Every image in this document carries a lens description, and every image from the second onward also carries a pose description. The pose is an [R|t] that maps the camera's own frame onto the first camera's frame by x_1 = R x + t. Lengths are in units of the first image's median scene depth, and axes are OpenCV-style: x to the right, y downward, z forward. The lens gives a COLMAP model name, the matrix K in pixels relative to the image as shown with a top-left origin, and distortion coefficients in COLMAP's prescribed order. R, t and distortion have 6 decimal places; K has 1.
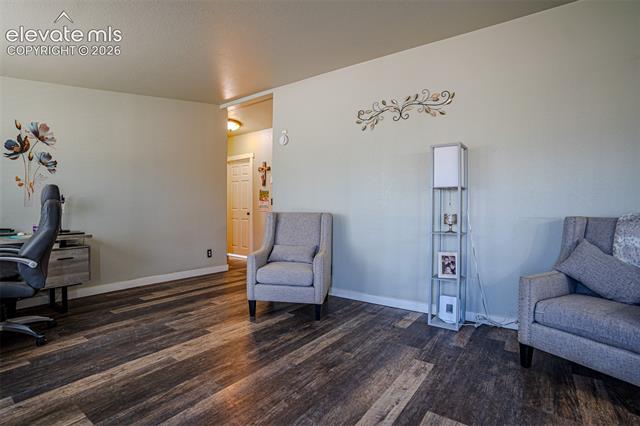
lens RADIAL K [[311.6, 0, 315.5], [0, 311.6, 211.4], [0, 0, 1]] dist [-0.050291, 0.011233]
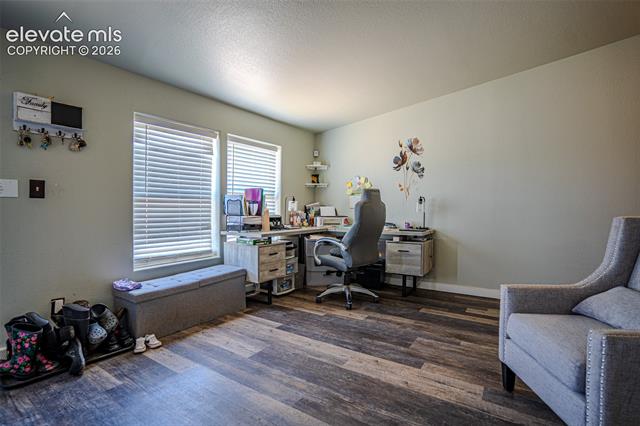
lens RADIAL K [[311.6, 0, 316.3], [0, 311.6, 210.4], [0, 0, 1]] dist [-0.050291, 0.011233]
pose [[0.058912, 0.009740, -0.998216, 0.377011], [-0.020331, 0.999757, 0.008555, -0.004118], [0.998056, 0.019791, 0.059096, 0.636483]]
